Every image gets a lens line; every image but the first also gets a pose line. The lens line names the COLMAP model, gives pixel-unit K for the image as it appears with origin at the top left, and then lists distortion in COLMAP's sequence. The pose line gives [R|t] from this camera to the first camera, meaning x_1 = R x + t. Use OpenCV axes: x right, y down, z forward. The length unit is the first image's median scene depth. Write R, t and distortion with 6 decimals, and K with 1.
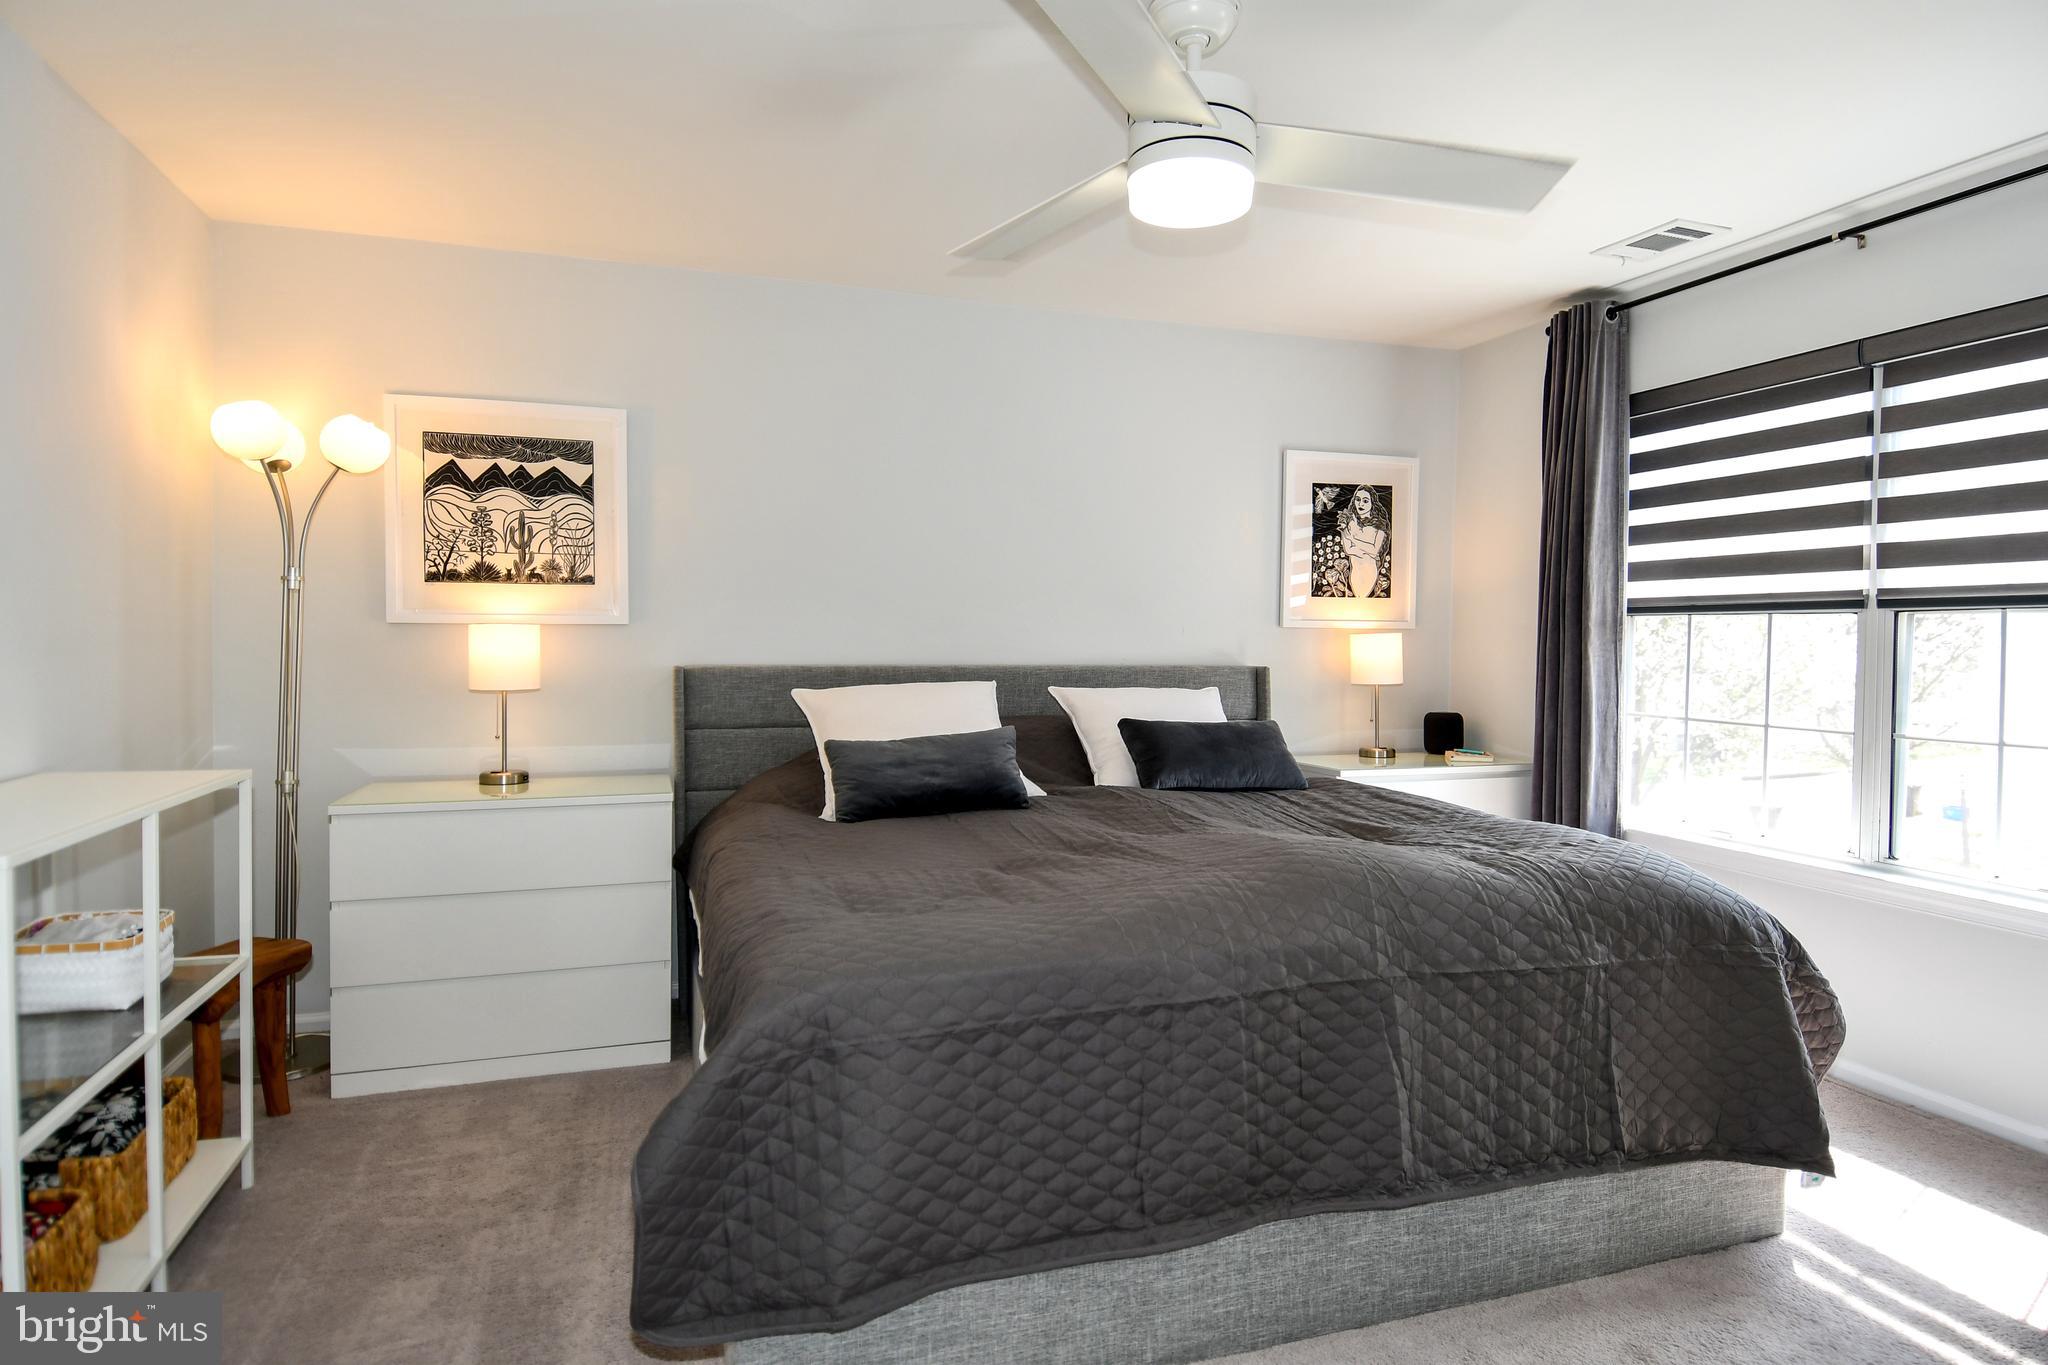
lens RADIAL K [[1157.5, 0, 1135.2], [0, 1157.5, 678.4], [0, 0, 1]] dist [0.015676, -0.002008]
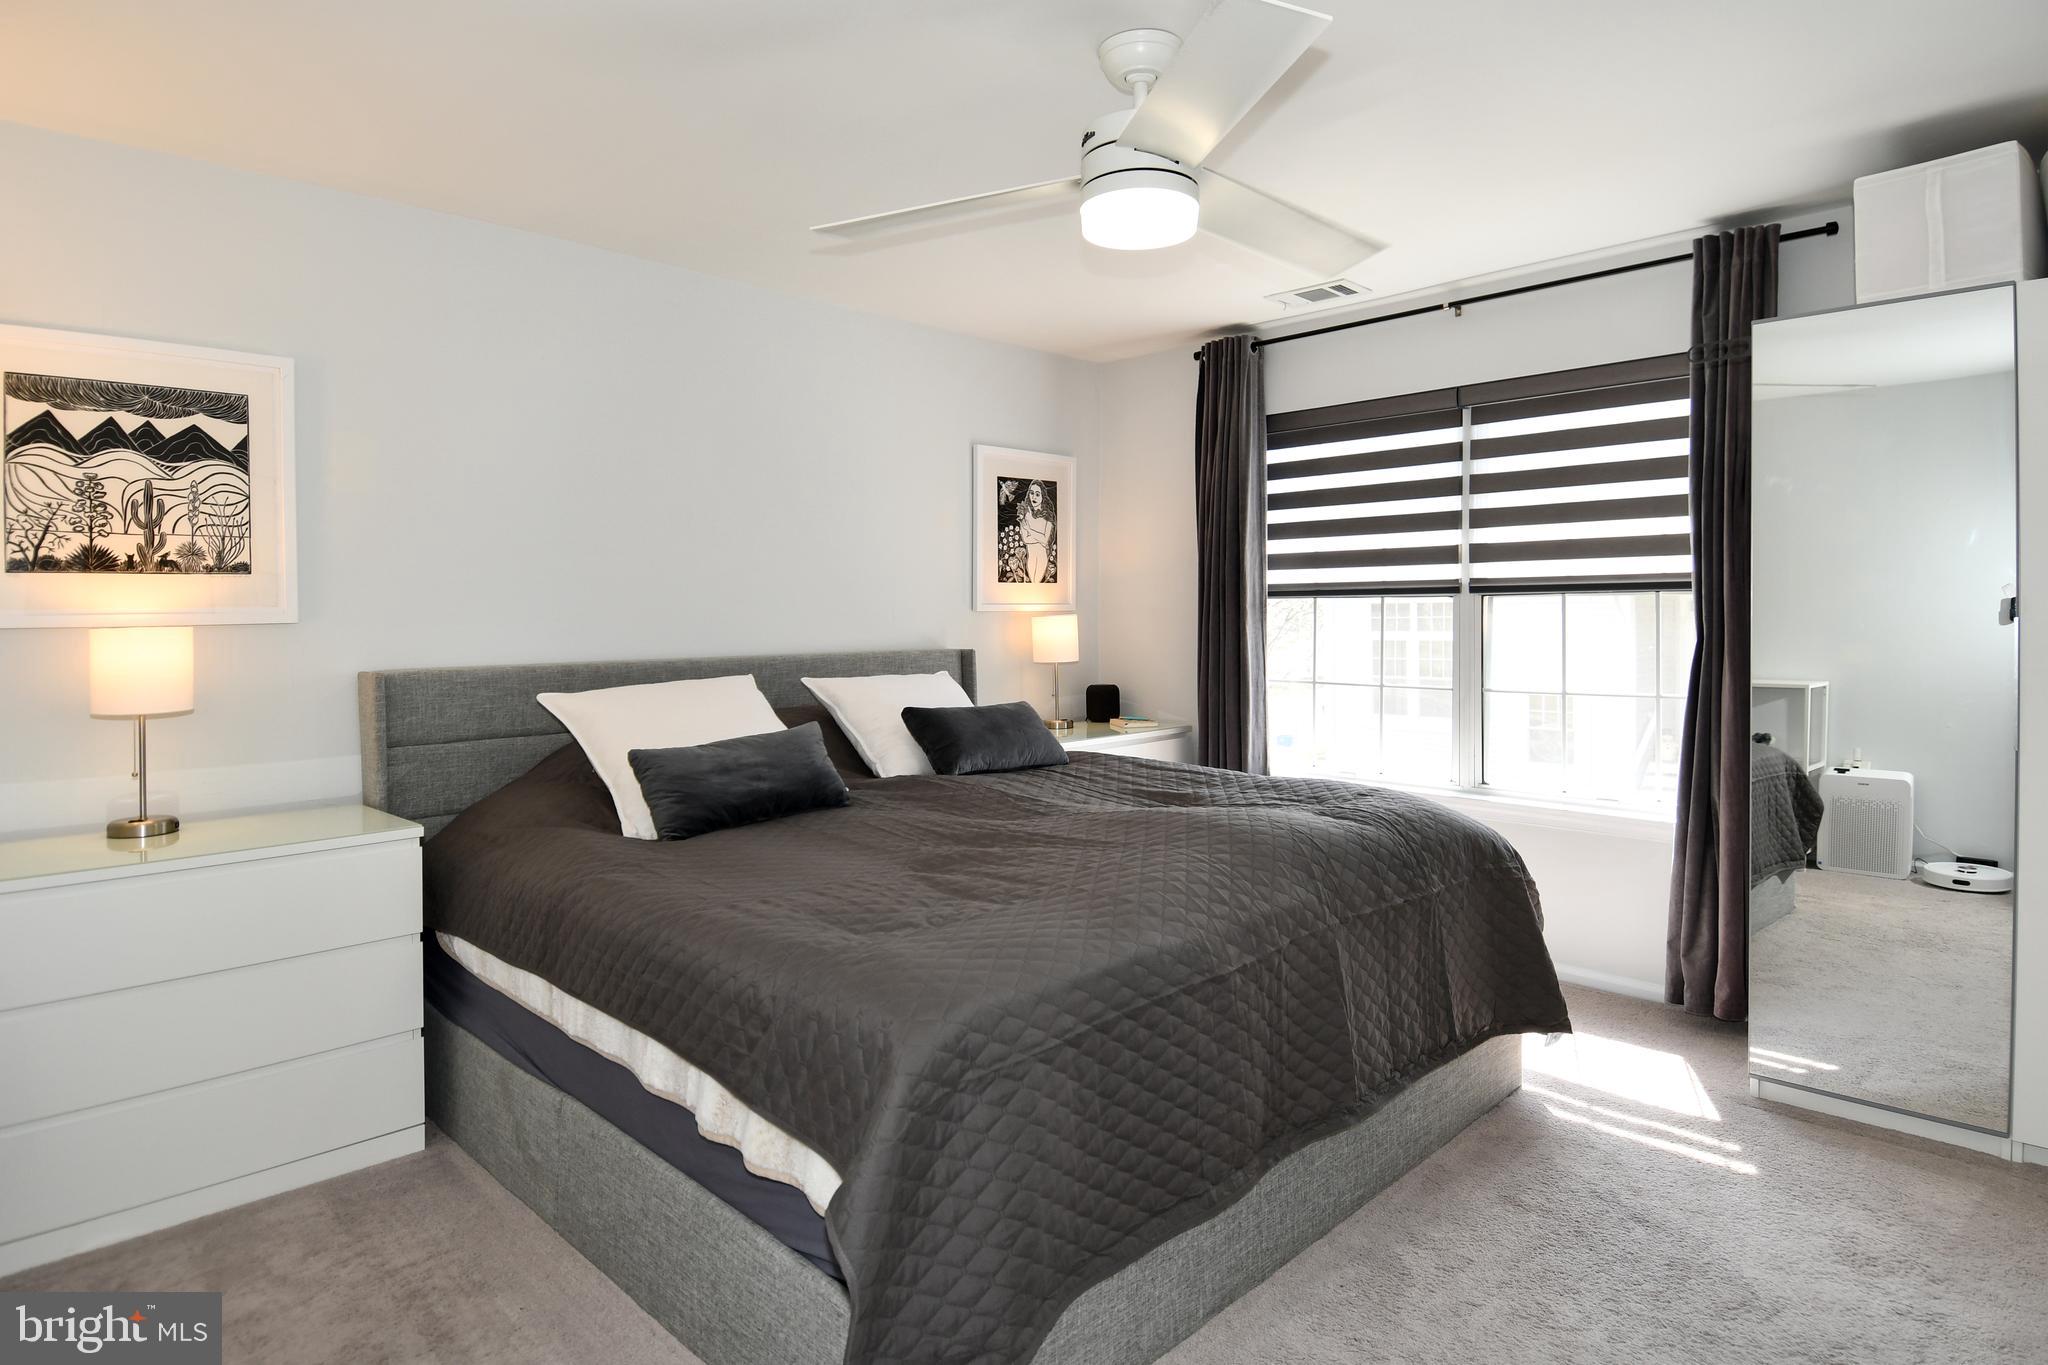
lens RADIAL K [[1106.3, 0, 1011.7], [0, 1106.3, 633.3], [0, 0, 1]] dist [0.047440, -0.056323]
pose [[0.901888, -0.024298, 0.431287, -0.331803], [0.028916, 0.999573, -0.004153, -0.022397], [-0.431002, 0.016217, 0.902205, 0.084515]]
